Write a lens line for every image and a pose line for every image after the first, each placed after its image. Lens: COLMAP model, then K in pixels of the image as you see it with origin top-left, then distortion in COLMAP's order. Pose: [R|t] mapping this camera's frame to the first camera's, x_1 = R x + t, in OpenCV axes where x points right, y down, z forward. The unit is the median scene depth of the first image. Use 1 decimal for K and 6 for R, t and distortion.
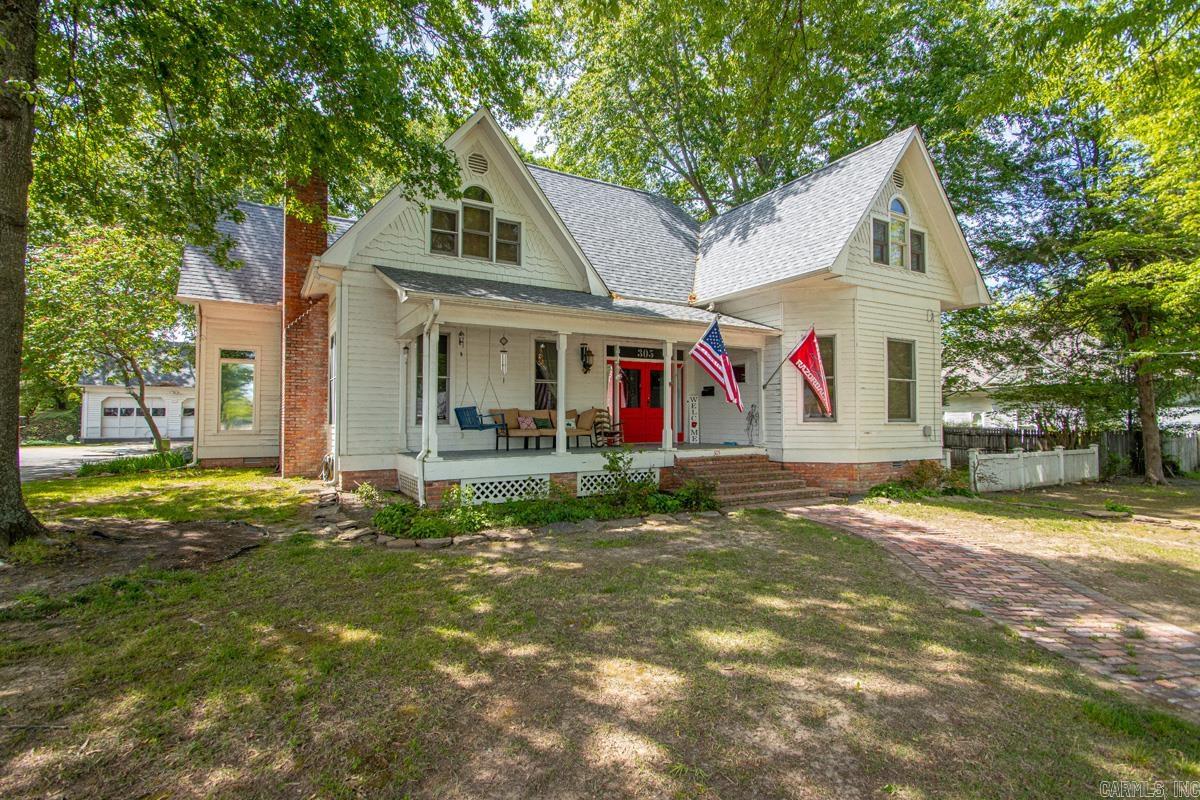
lens RADIAL K [[561.4, 0, 594.2], [0, 561.4, 397.8], [0, 0, 1]] dist [0.016453, -0.017558]
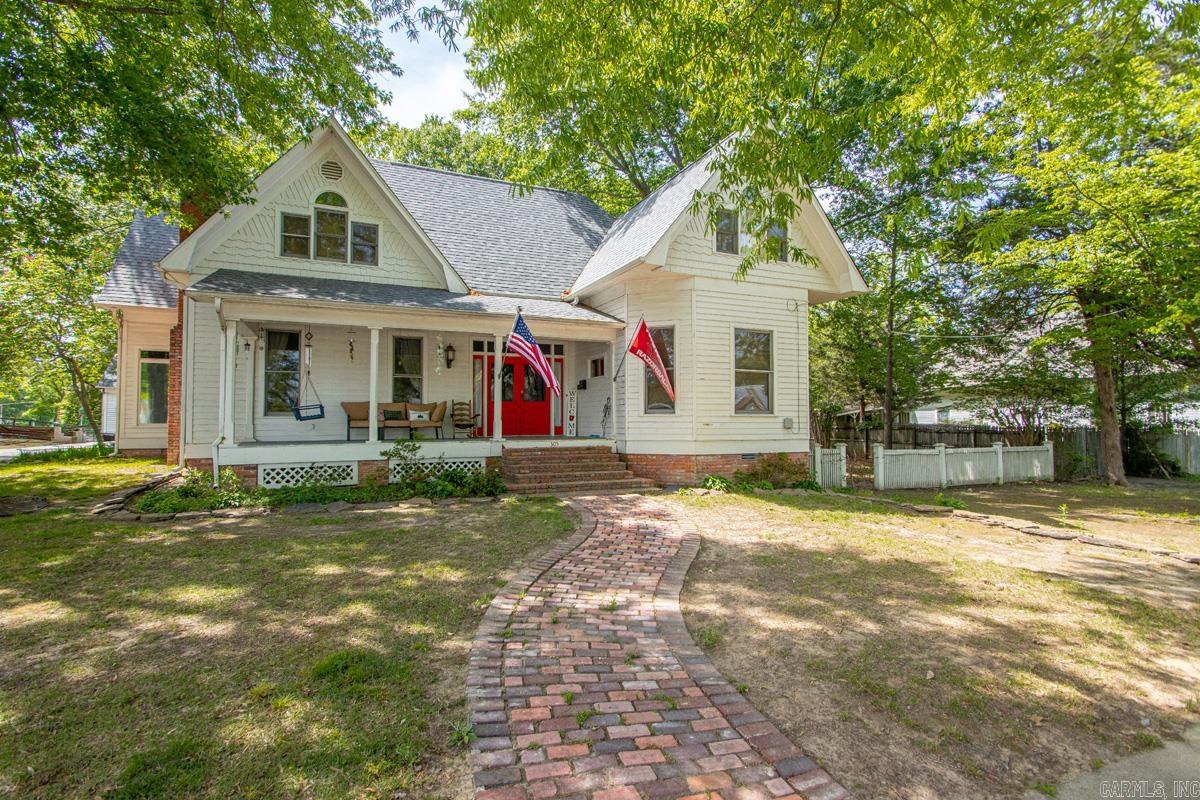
lens RADIAL K [[563.0, 0, 600.0], [0, 563.0, 400.0], [0, 0, 1]] dist [0.017715, -0.017601]
pose [[0.994228, -0.005048, -0.107165, 0.397547], [0.005008, 0.999987, -0.000648, 0.018813], [0.107167, 0.000107, 0.994241, -0.005216]]
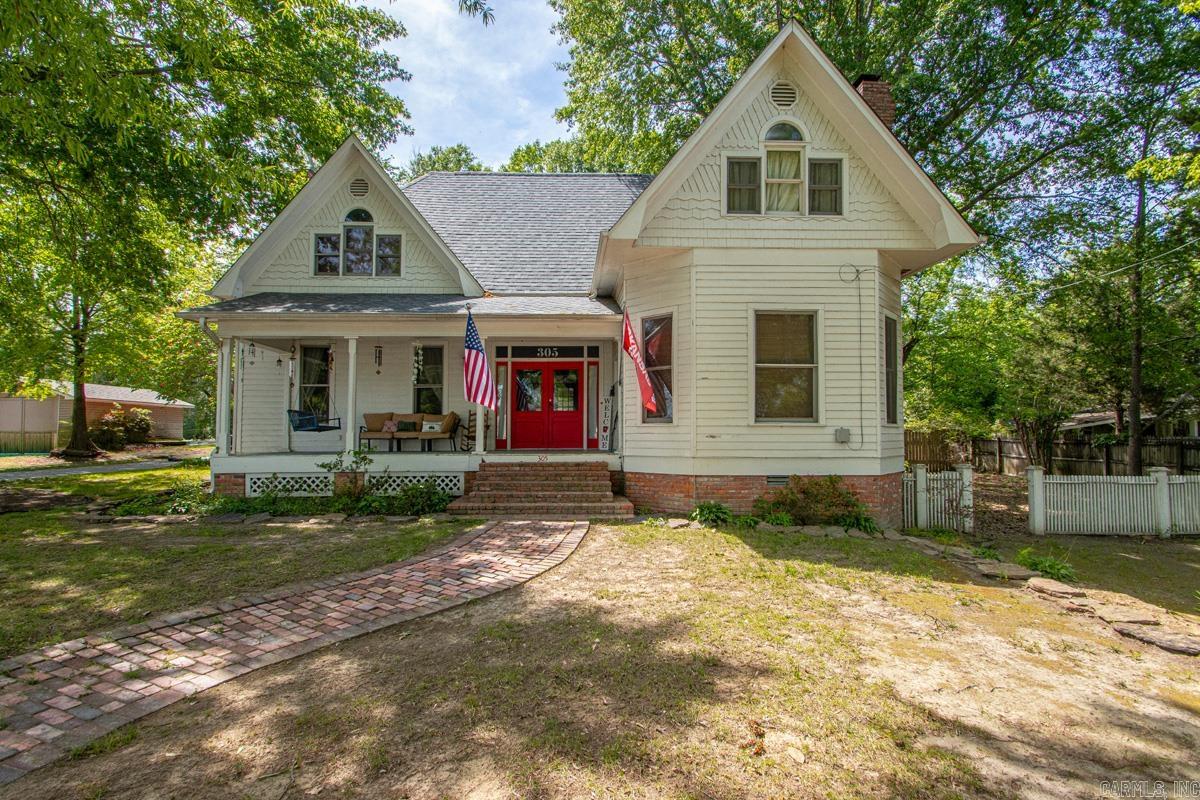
lens RADIAL K [[586.0, 0, 609.4], [0, 586.0, 407.8], [0, 0, 1]] dist [0.015564, -0.016776]
pose [[0.882893, -0.020809, -0.469113, 0.725629], [0.017780, 0.999783, -0.010886, 0.028614], [0.469238, 0.001270, 0.883071, 0.221533]]
